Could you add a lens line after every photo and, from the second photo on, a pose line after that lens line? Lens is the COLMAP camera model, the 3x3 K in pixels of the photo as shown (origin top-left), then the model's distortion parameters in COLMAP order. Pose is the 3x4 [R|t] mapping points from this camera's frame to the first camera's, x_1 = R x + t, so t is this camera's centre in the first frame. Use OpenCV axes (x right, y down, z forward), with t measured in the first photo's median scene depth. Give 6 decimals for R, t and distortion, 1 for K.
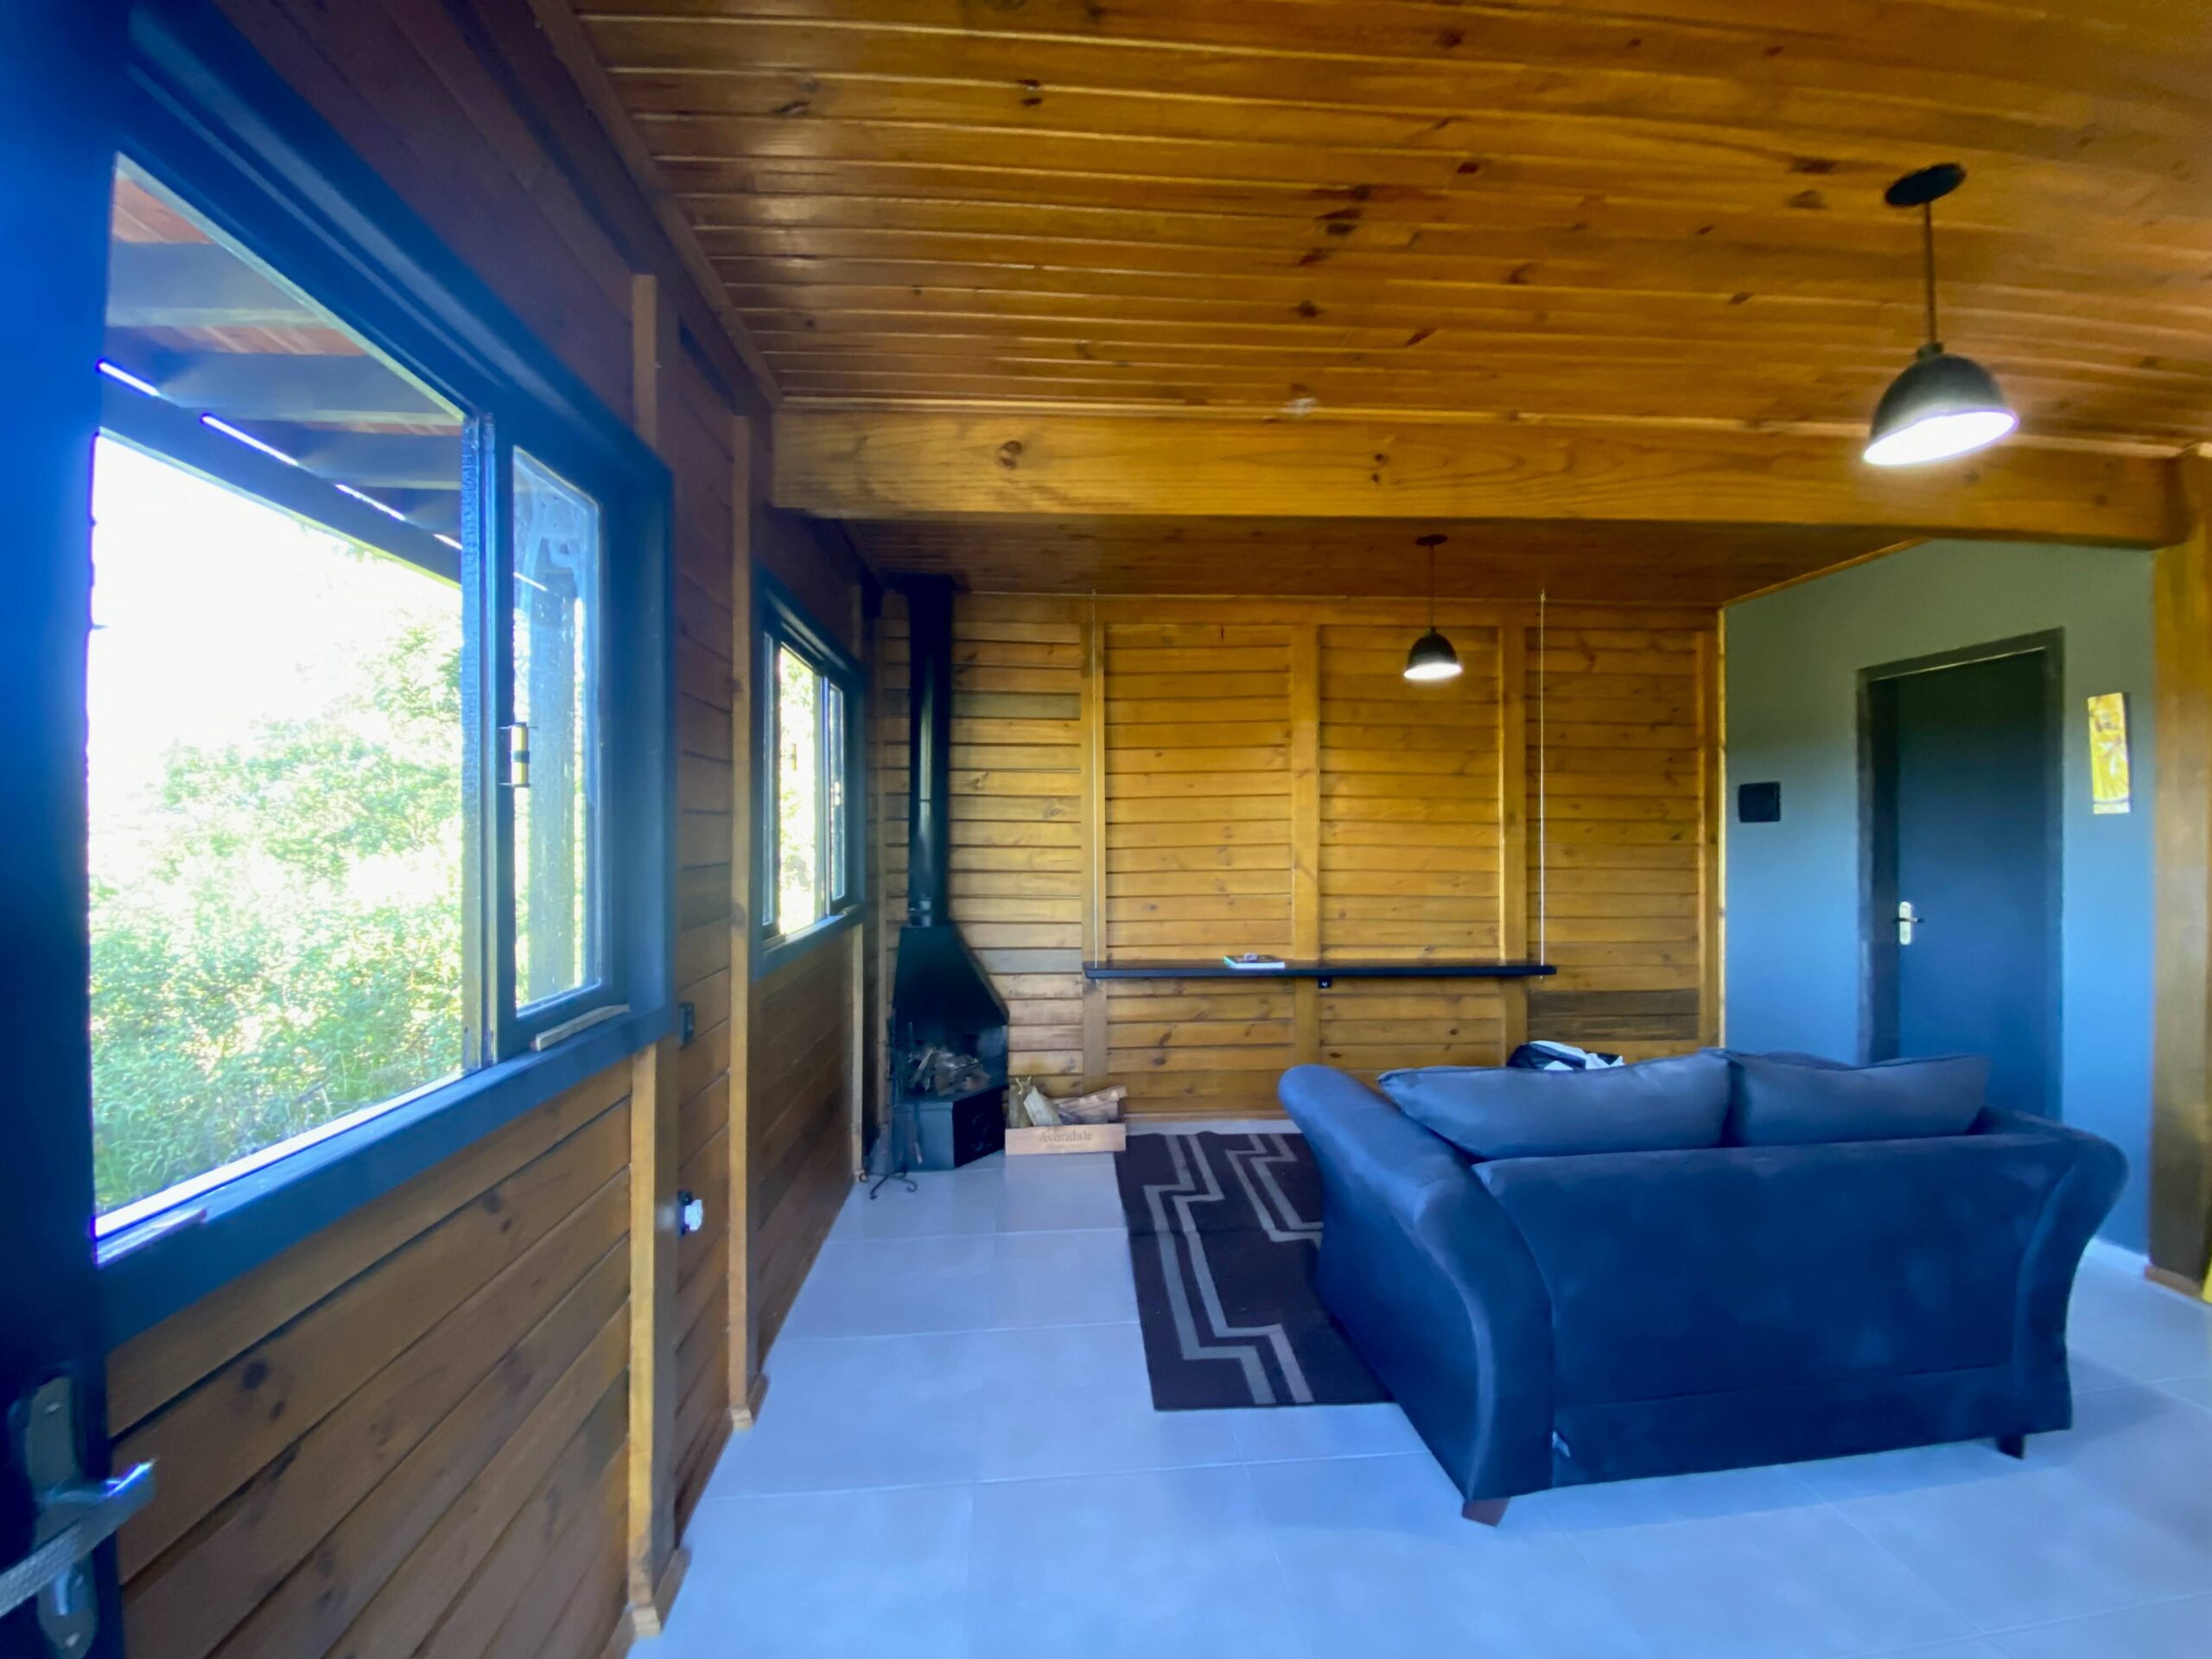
lens RADIAL K [[882.1, 0, 1091.4], [0, 882.1, 825.1], [0, 0, 1]] dist [-0.025710, -0.002998]
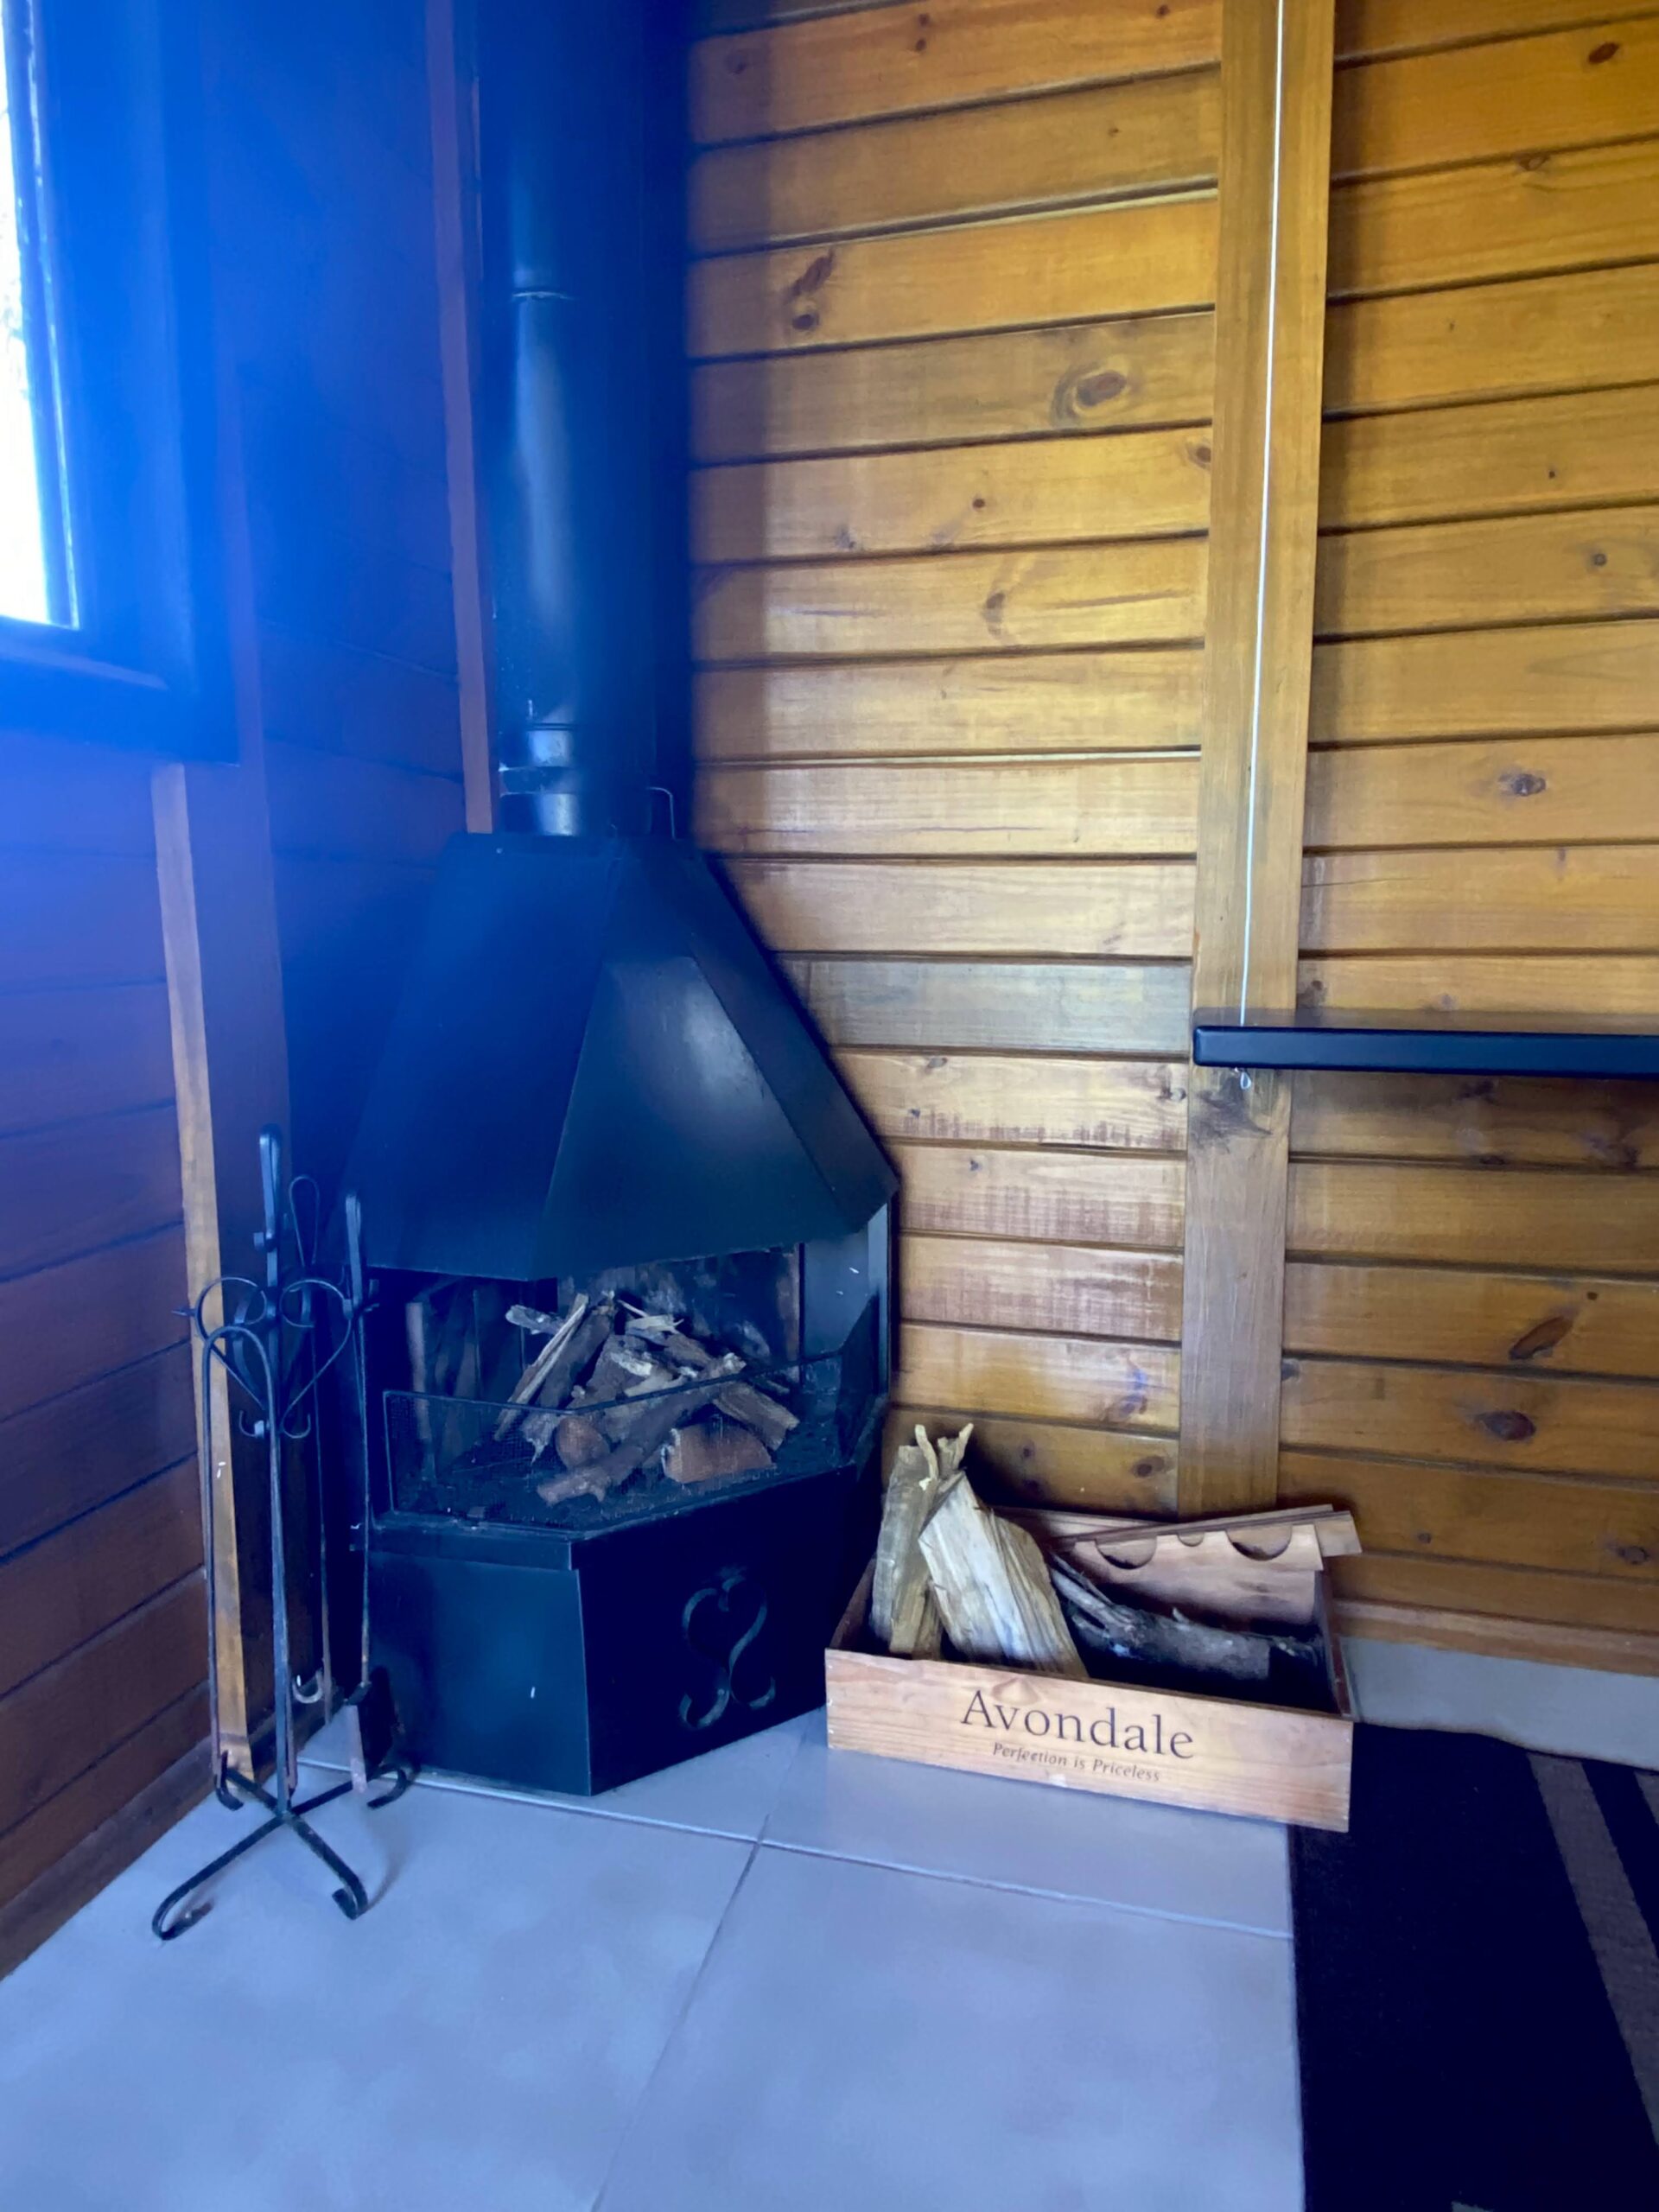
lens RADIAL K [[1269.7, 0, 827.9], [0, 1269.7, 1093.8], [0, 0, 1]] dist [0.039423, -0.004530]
pose [[0.939439, 0.043755, -0.339911, 0.017120], [0.006176, 0.989494, 0.144444, 0.125376], [0.342660, -0.137796, 0.929299, 0.621182]]
